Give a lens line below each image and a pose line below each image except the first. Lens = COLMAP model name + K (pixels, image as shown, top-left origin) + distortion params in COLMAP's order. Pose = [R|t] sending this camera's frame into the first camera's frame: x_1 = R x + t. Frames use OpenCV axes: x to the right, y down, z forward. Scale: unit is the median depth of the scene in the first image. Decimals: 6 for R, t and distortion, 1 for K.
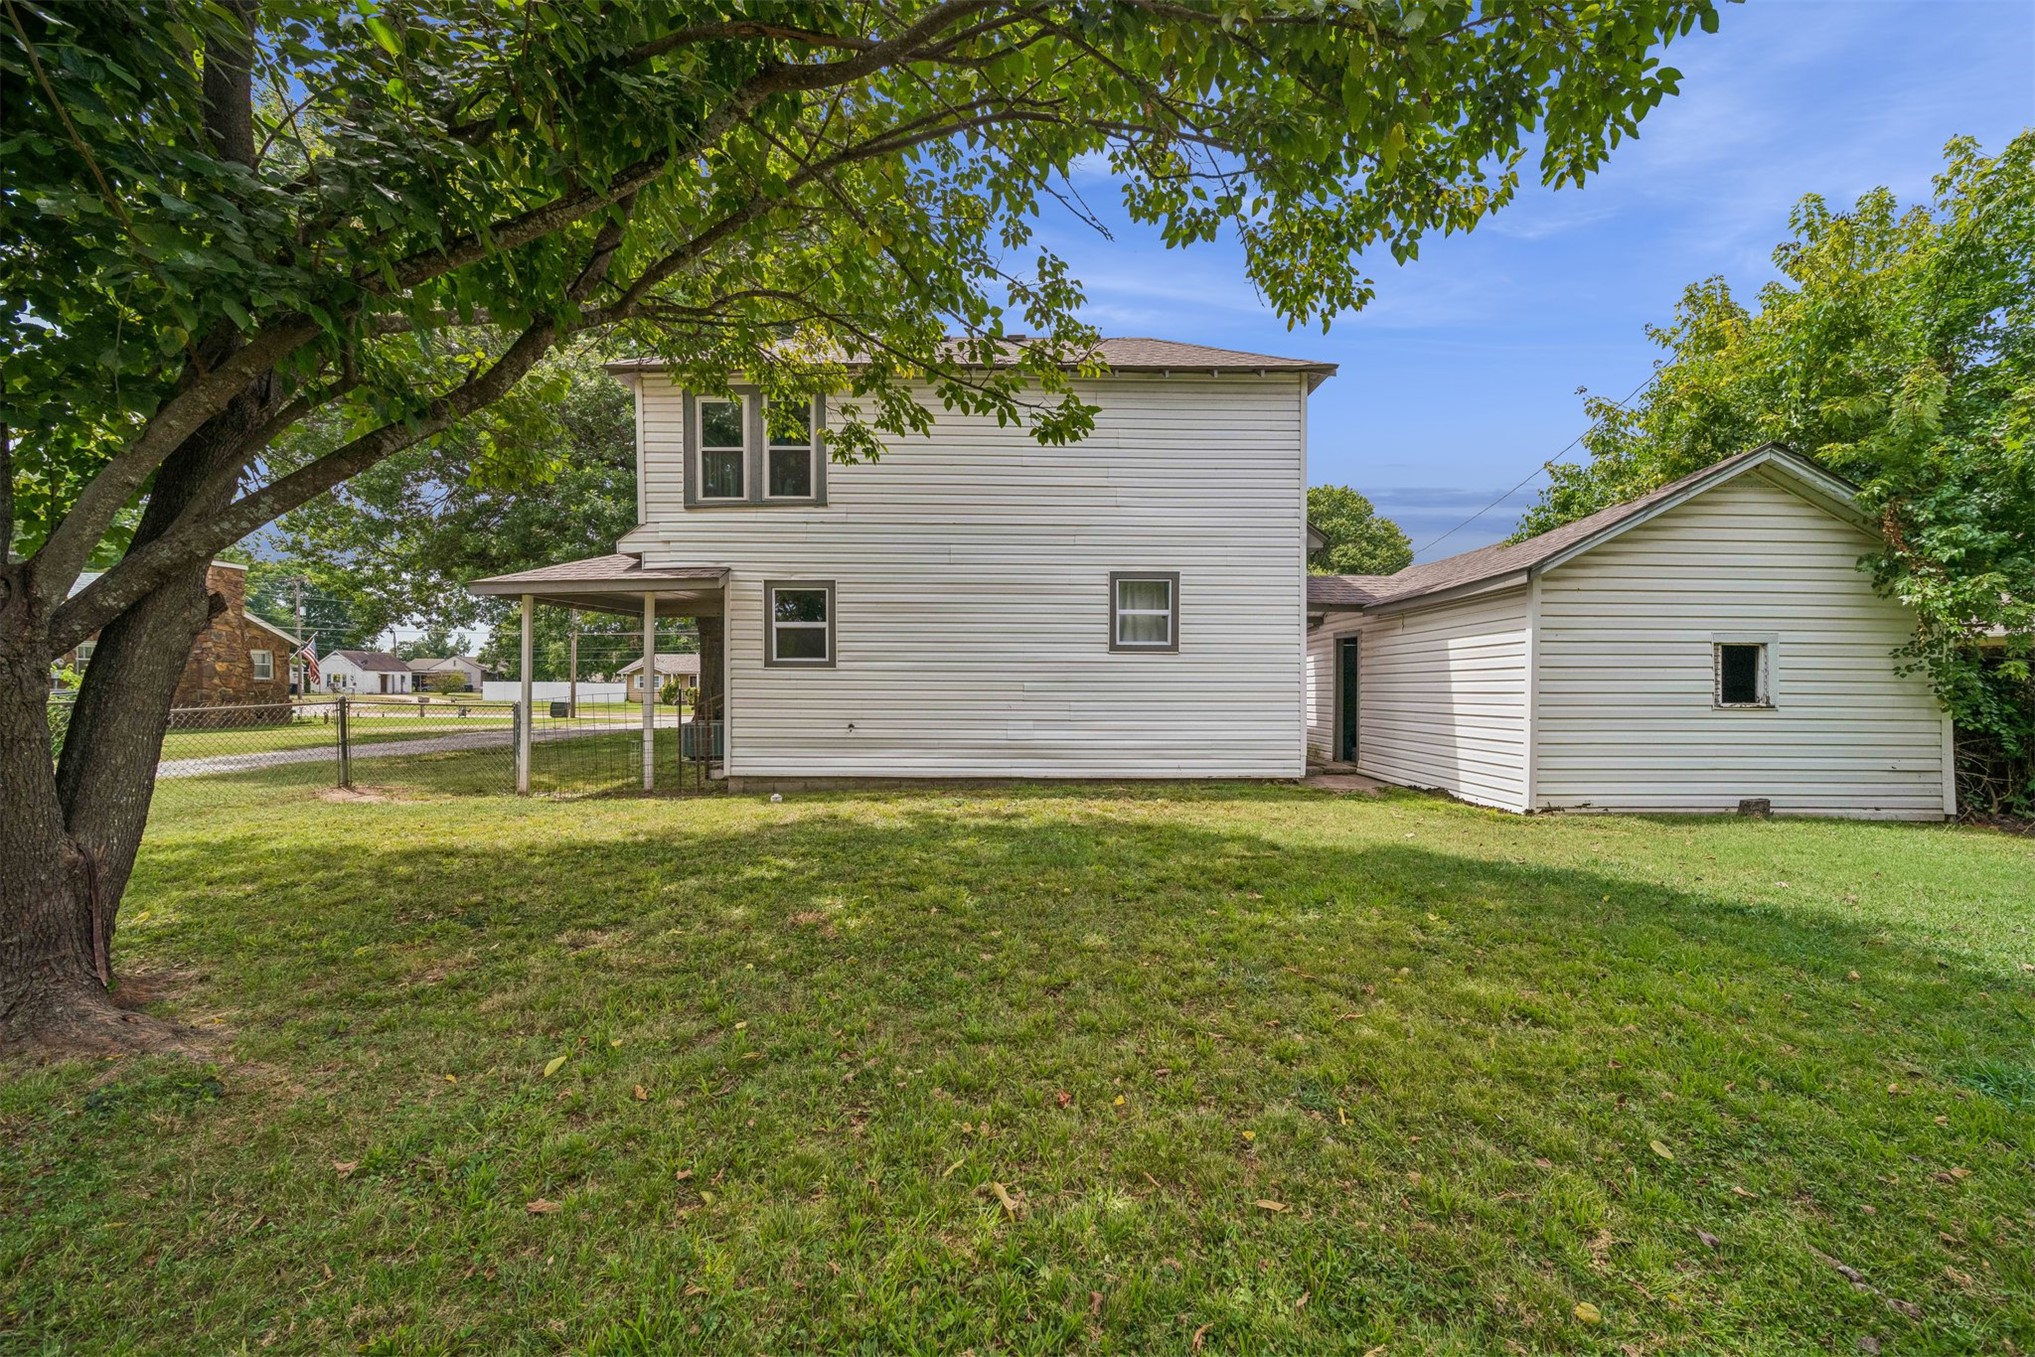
lens RADIAL K [[726.1, 0, 1011.7], [0, 726.1, 688.6], [0, 0, 1]] dist [-0.005862, 0.000219]
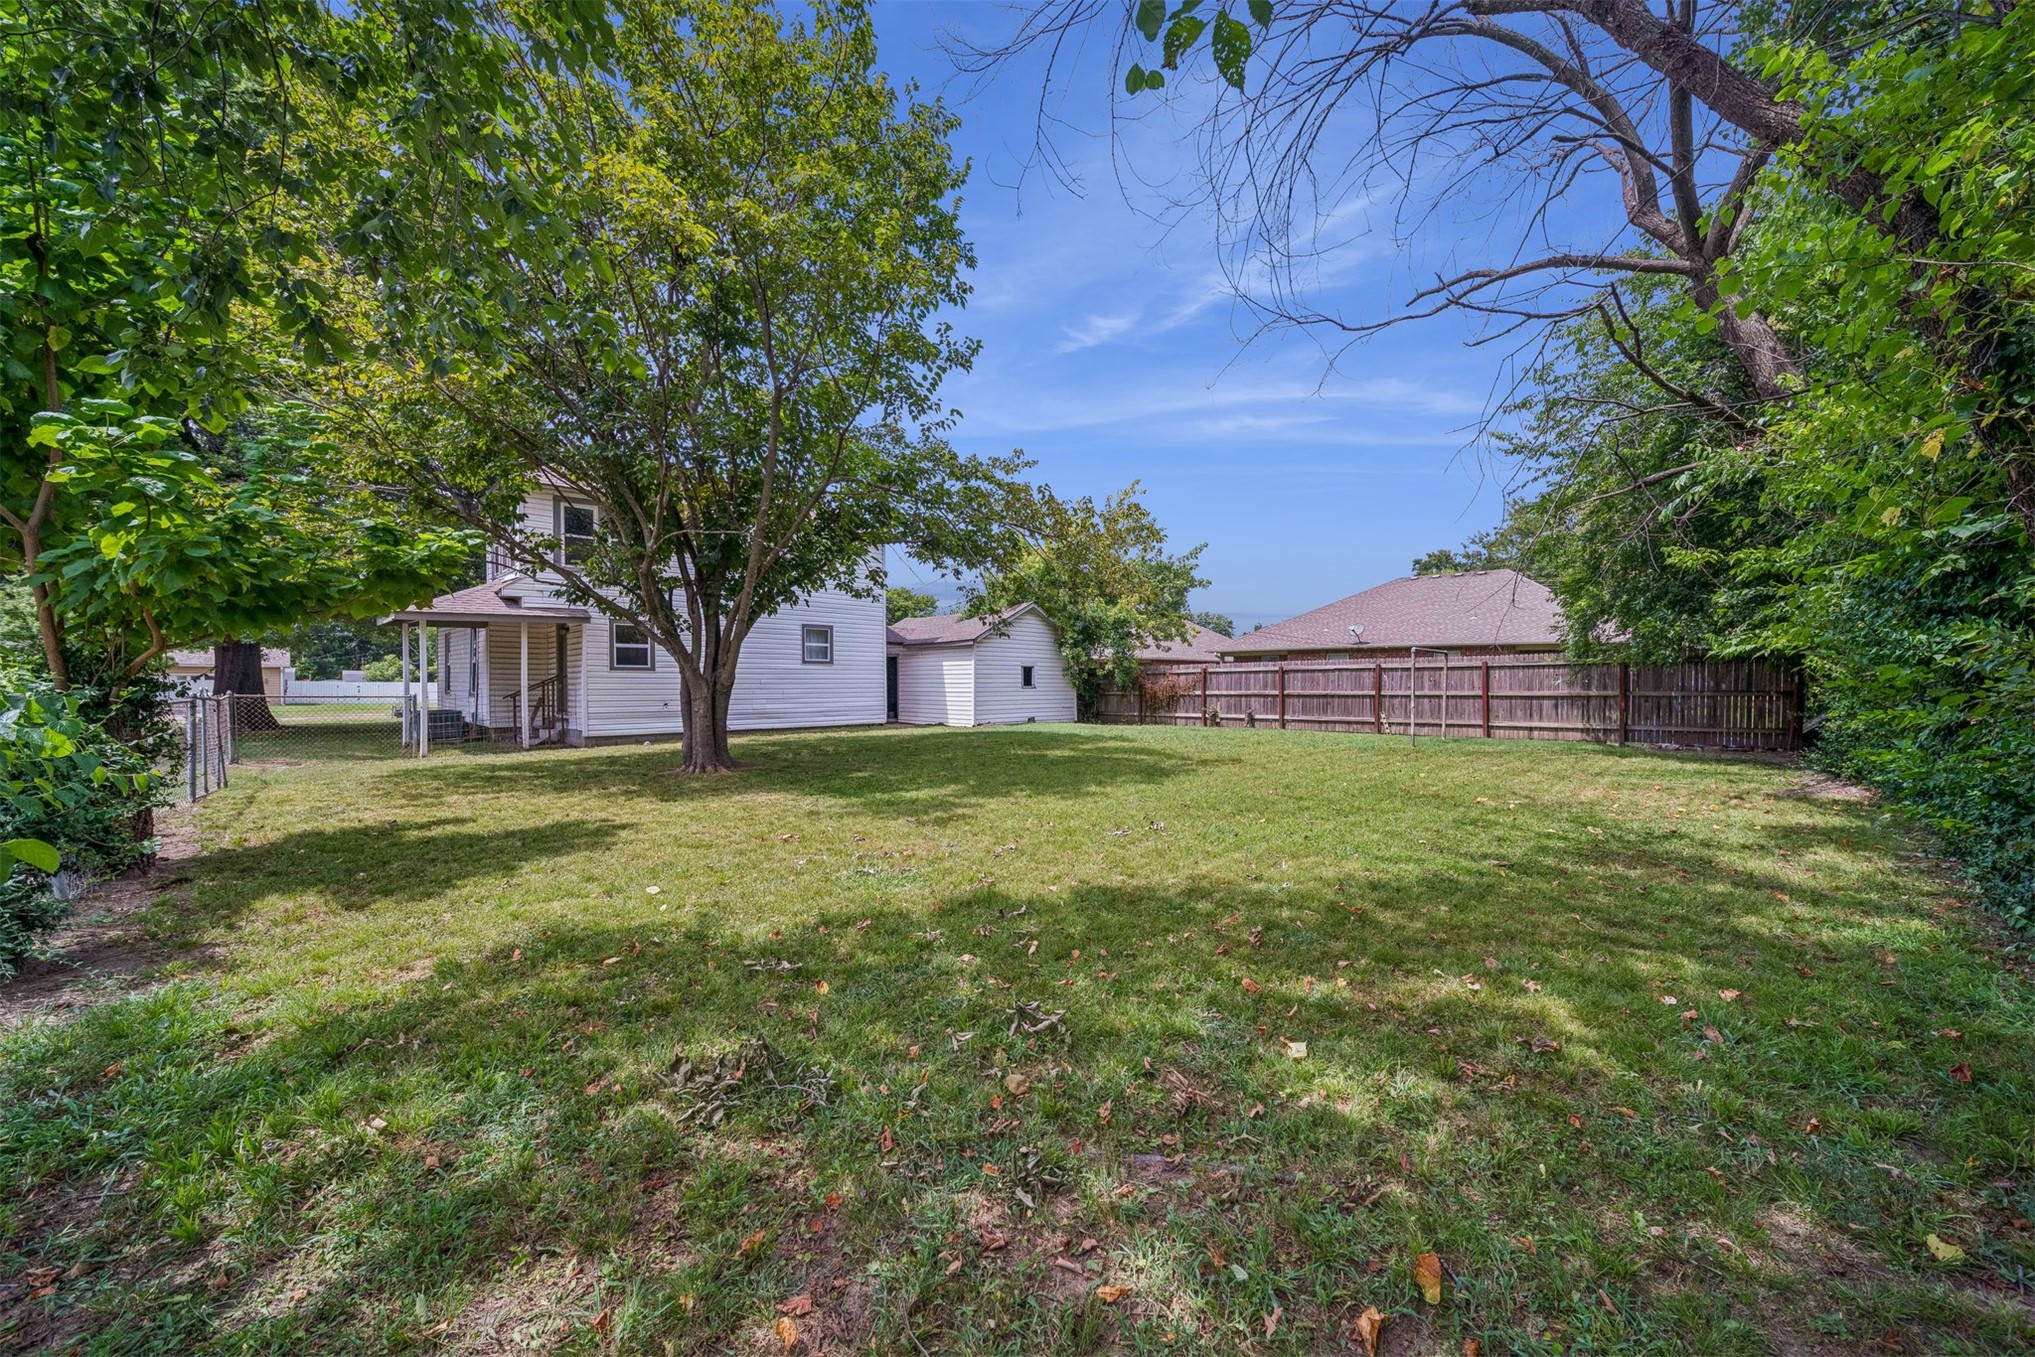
lens RADIAL K [[726.1, 0, 1017.9], [0, 726.1, 679.7], [0, 0, 1]] dist [-0.005862, 0.000219]
pose [[0.722257, -0.001430, 0.691623, -0.964509], [0.007642, 0.999953, -0.005913, 0.009596], [-0.691582, 0.009556, 0.722235, -1.003801]]
